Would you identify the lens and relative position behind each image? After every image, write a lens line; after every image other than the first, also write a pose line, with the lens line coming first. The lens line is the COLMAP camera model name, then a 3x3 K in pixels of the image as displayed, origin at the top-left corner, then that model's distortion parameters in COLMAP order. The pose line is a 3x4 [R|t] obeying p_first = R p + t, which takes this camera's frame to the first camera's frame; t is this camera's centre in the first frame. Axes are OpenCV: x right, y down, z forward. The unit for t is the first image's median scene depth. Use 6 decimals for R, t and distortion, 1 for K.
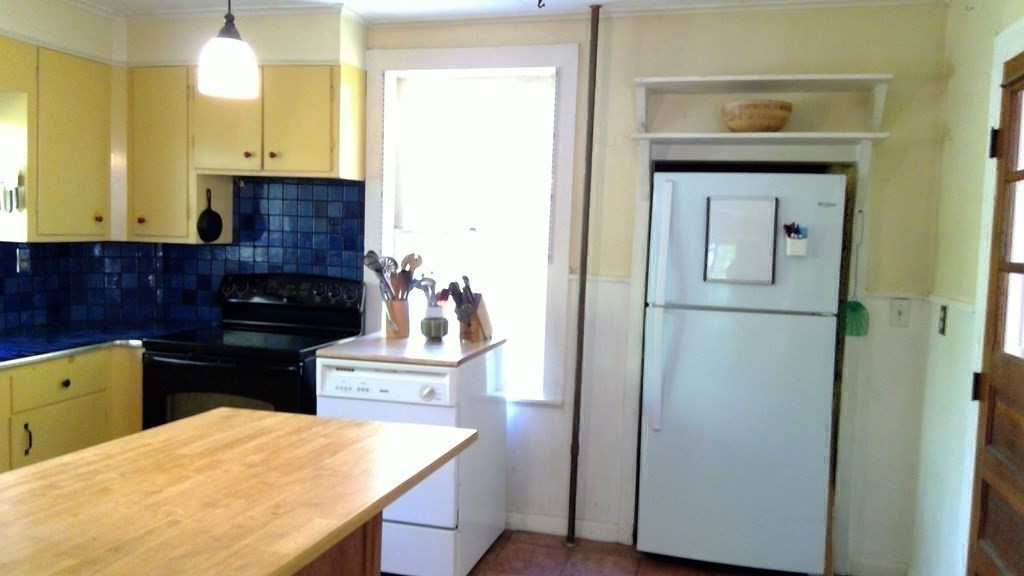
lens RADIAL K [[888.1, 0, 505.5], [0, 888.1, 291.9], [0, 0, 1]] dist [0.070044, -0.027840]
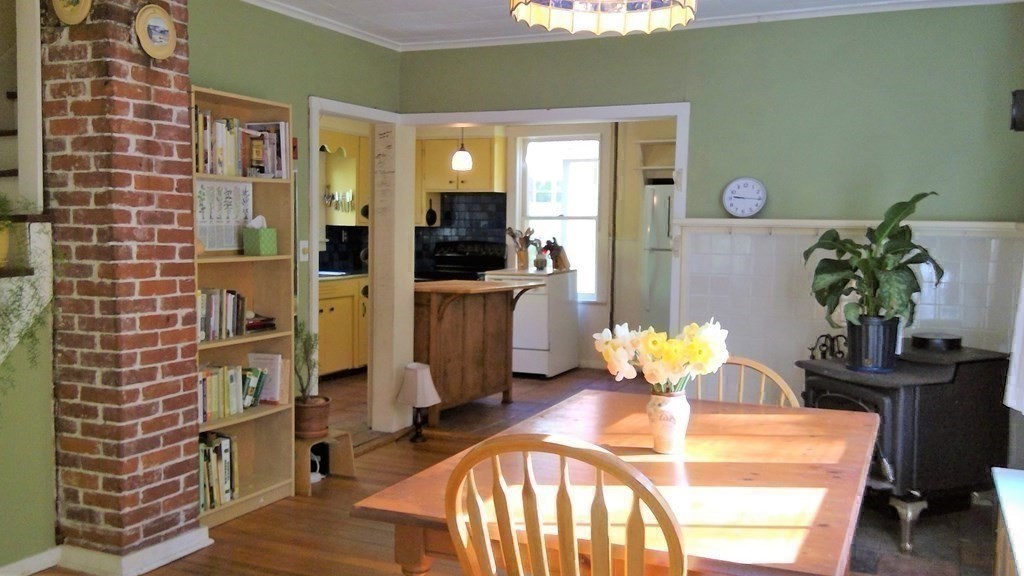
lens RADIAL K [[888.1, 0, 514.0], [0, 888.1, 286.8], [0, 0, 1]] dist [0.070044, -0.027840]
pose [[0.988397, -0.011172, -0.151479, 0.160729], [0.009983, 0.999913, -0.008612, 0.104594], [0.151562, 0.007000, 0.988423, -0.978535]]
